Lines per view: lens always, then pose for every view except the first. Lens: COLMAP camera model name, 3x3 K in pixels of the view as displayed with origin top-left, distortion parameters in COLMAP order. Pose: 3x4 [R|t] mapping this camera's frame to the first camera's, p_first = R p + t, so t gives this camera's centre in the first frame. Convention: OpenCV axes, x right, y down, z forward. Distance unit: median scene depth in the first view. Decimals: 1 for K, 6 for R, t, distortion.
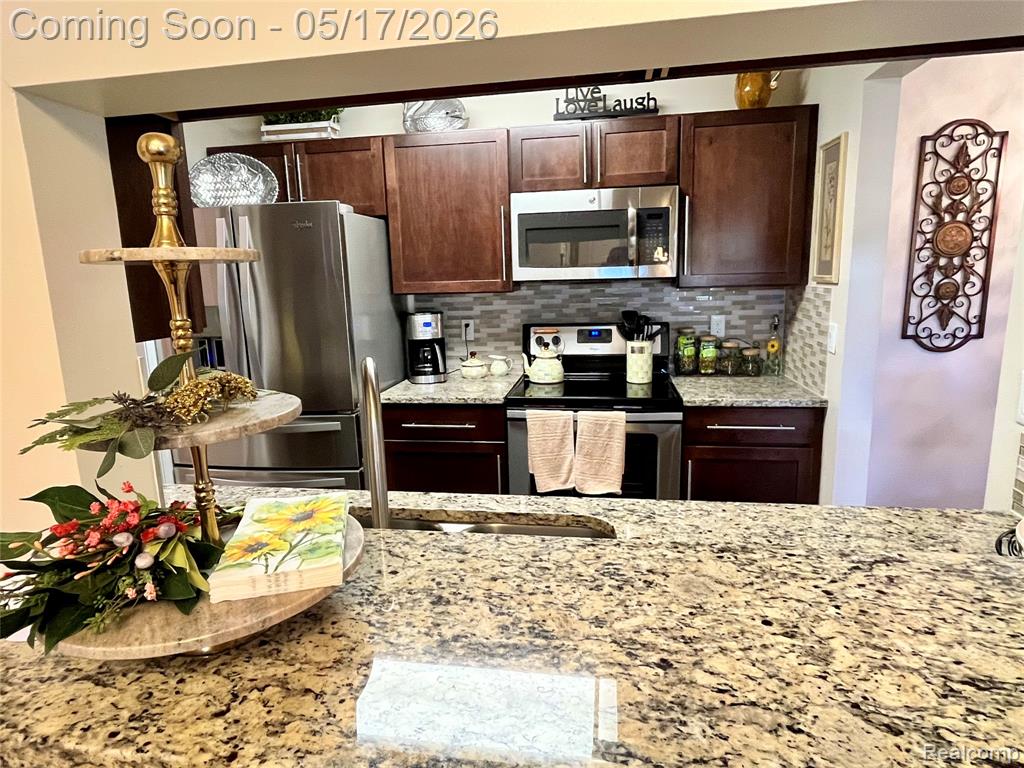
lens RADIAL K [[587.4, 0, 508.9], [0, 587.4, 381.7], [0, 0, 1]] dist [0.001600, 0.000829]
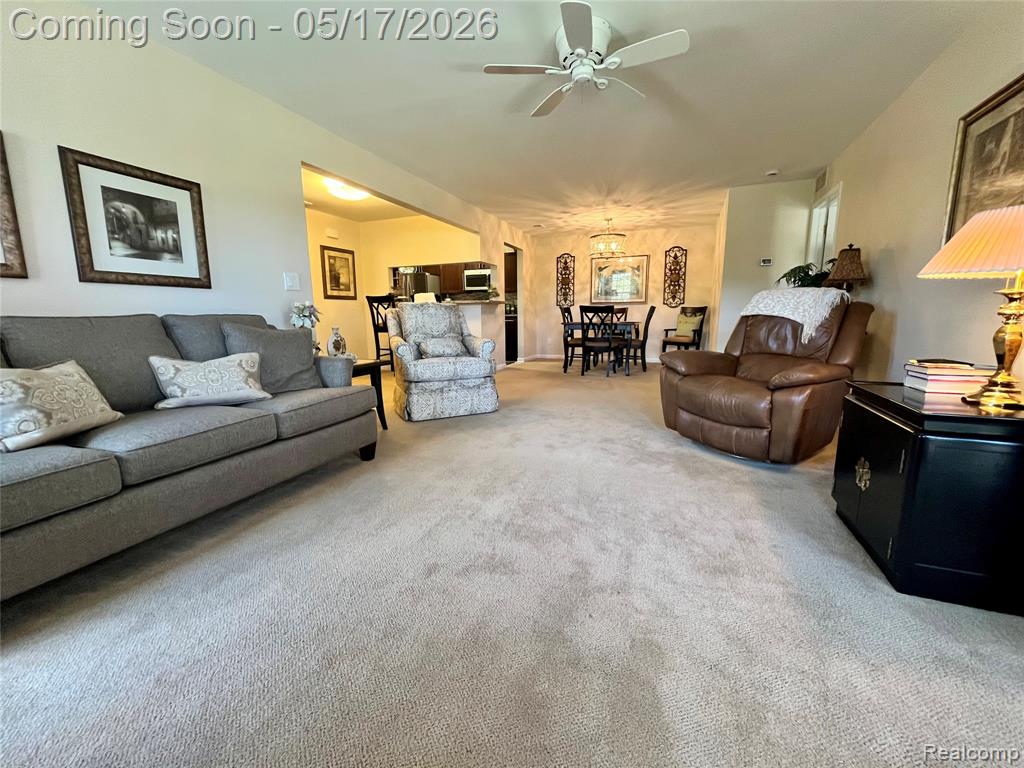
lens RADIAL K [[412.5, 0, 510.8], [0, 412.5, 382.9], [0, 0, 1]] dist [-0.002367, 0.000321]
pose [[0.974935, 0.057567, -0.214911, 1.017288], [-0.061152, 0.998078, -0.010064, 0.515017], [0.213919, 0.022955, 0.976582, -1.869457]]
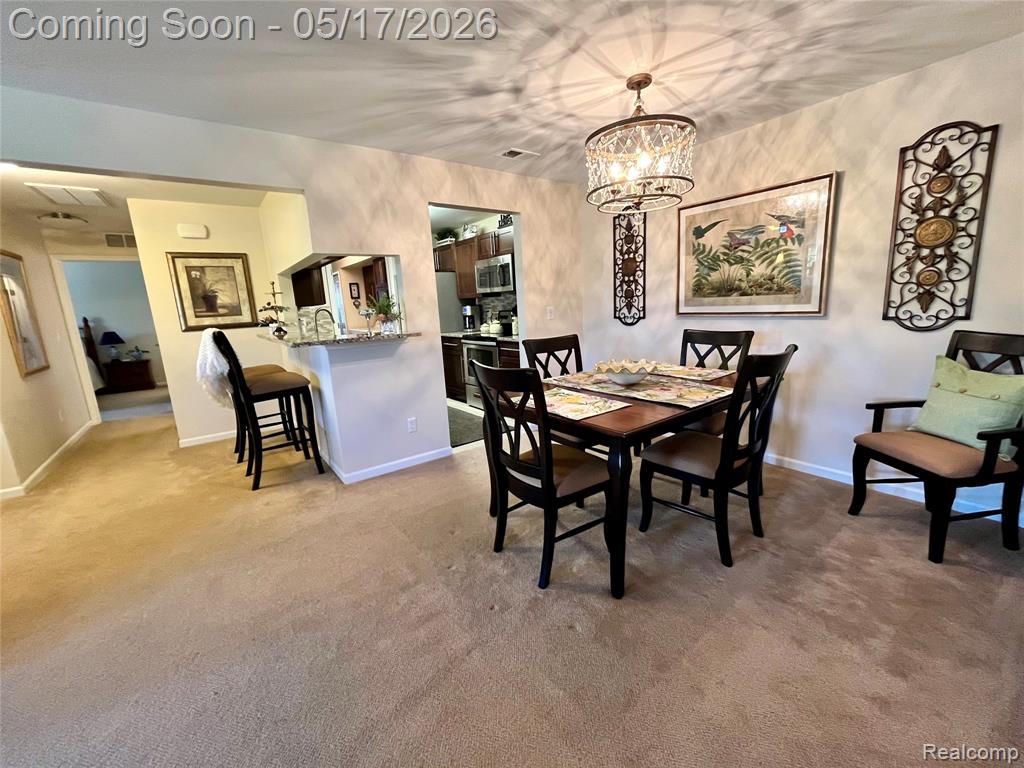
lens RADIAL K [[412.5, 0, 511.4], [0, 412.5, 379.7], [0, 0, 1]] dist [-0.002367, 0.000321]
pose [[0.720979, 0.121865, -0.682158, 1.412788], [-0.097148, 0.992468, 0.074624, 0.062918], [0.686114, 0.012468, 0.727387, -0.252492]]
